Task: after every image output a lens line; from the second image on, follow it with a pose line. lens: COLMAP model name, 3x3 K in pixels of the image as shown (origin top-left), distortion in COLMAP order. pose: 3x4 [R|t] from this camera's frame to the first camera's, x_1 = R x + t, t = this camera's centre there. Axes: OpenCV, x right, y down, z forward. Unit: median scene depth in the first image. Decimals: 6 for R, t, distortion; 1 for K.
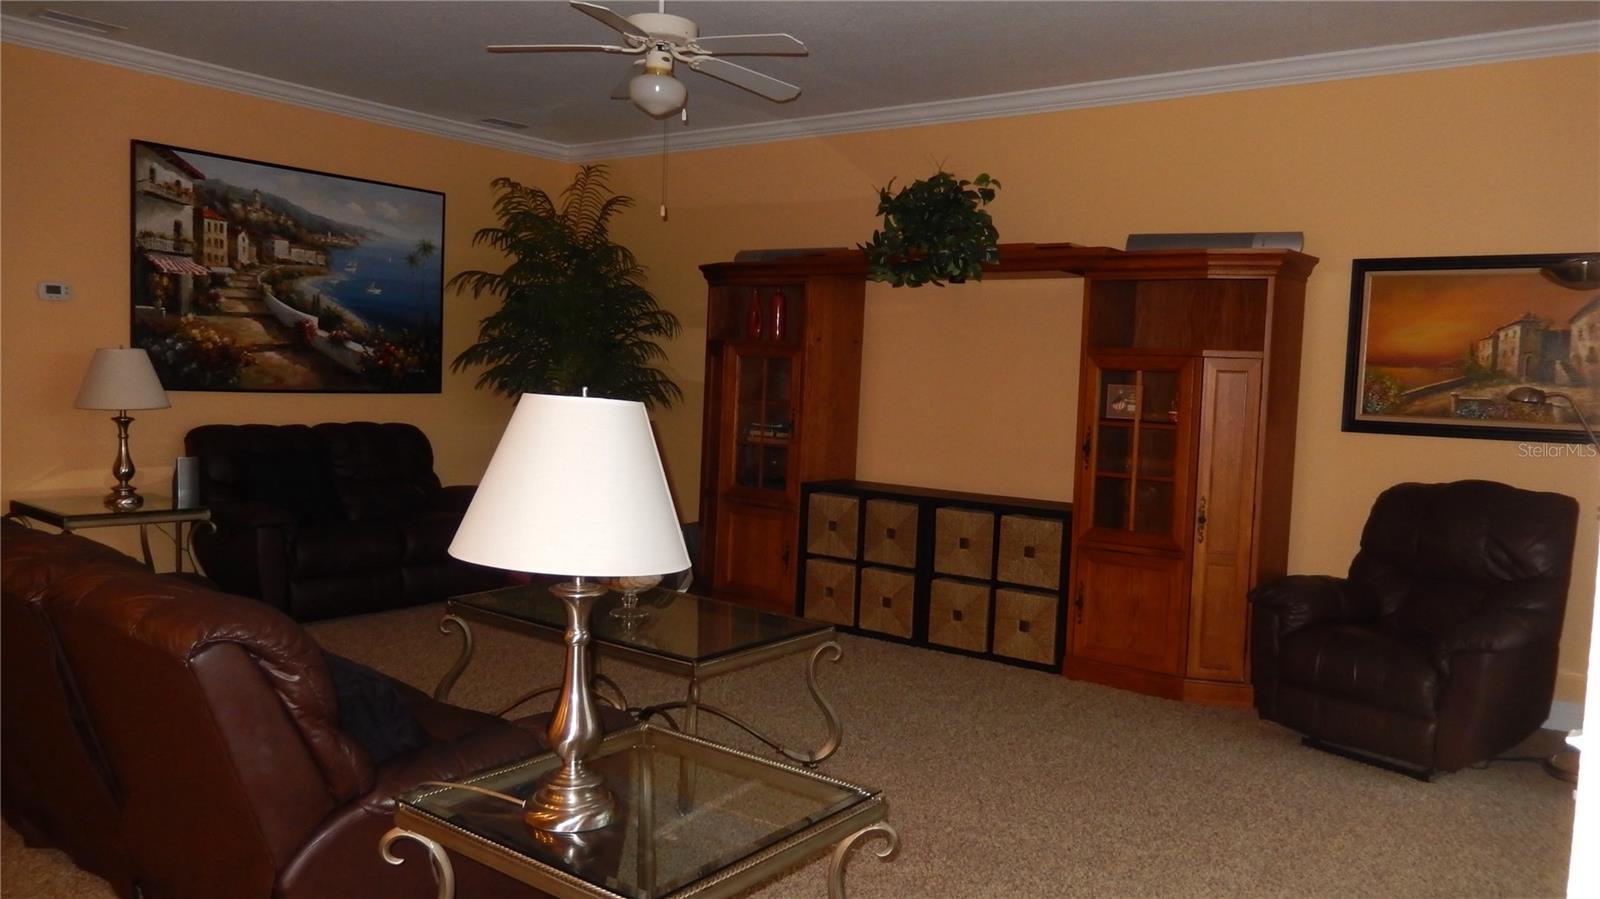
lens RADIAL K [[1141.5, 0, 800.0], [0, 1141.5, 449.5], [0, 0, 1]] dist [-0.002316, -0.001762]
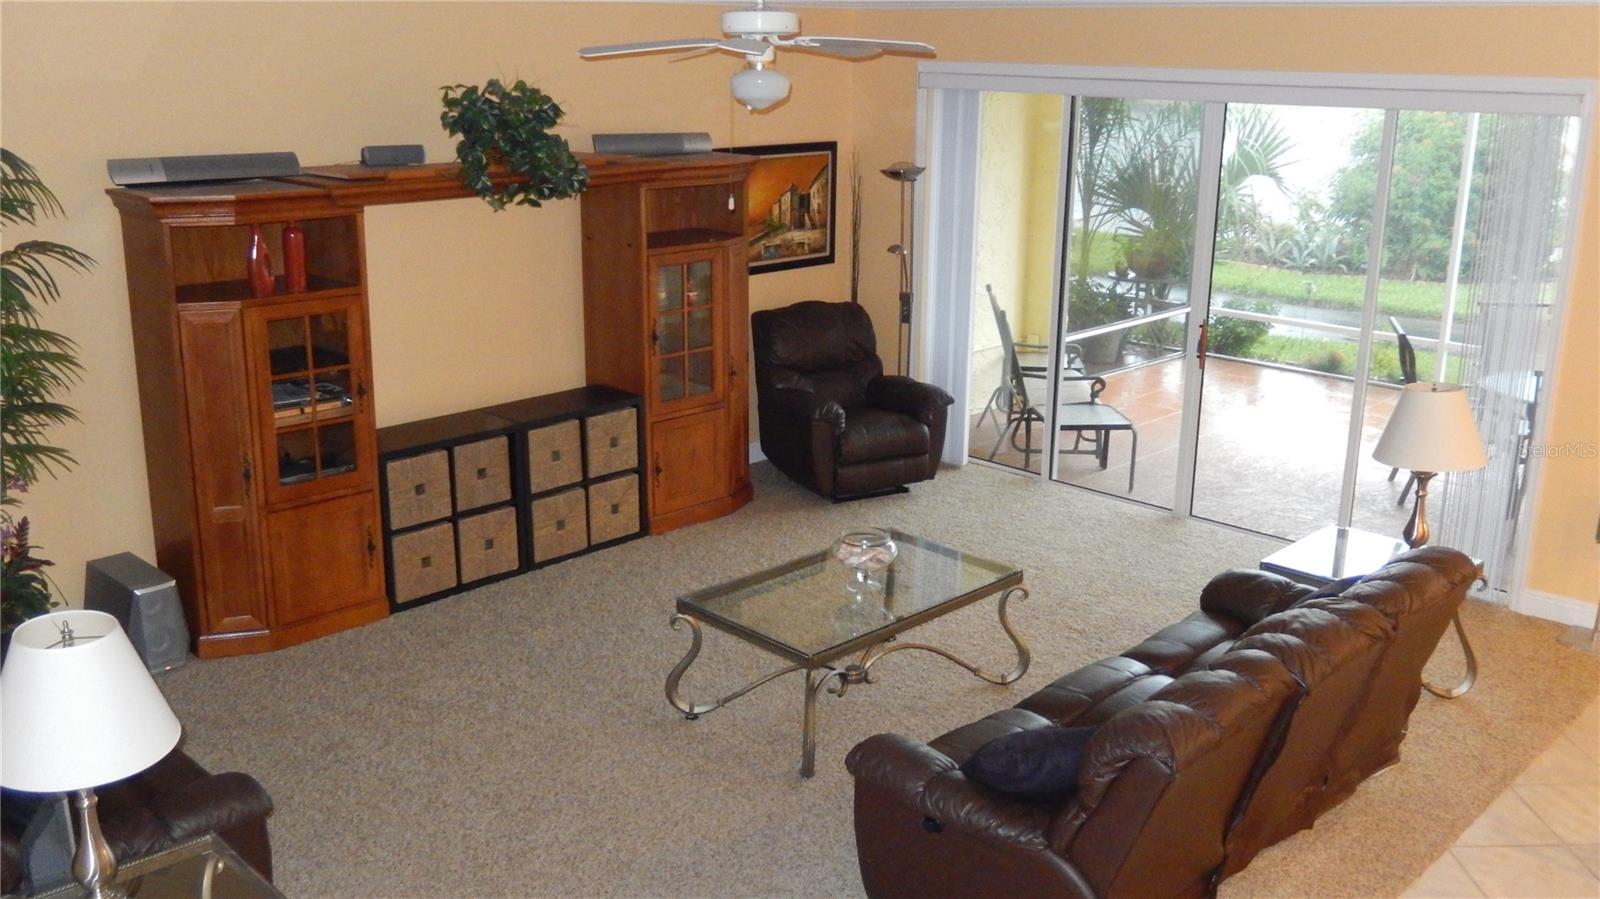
lens RADIAL K [[1489.5, 0, 800.0], [0, 1489.5, 449.5], [0, 0, 1]] dist [0.001439, 0.001179]
pose [[0.123137, -0.302363, 0.945206, -1.135265], [0.060703, 0.952966, 0.296937, -0.318647], [-0.990531, 0.020812, 0.135700, 0.640107]]
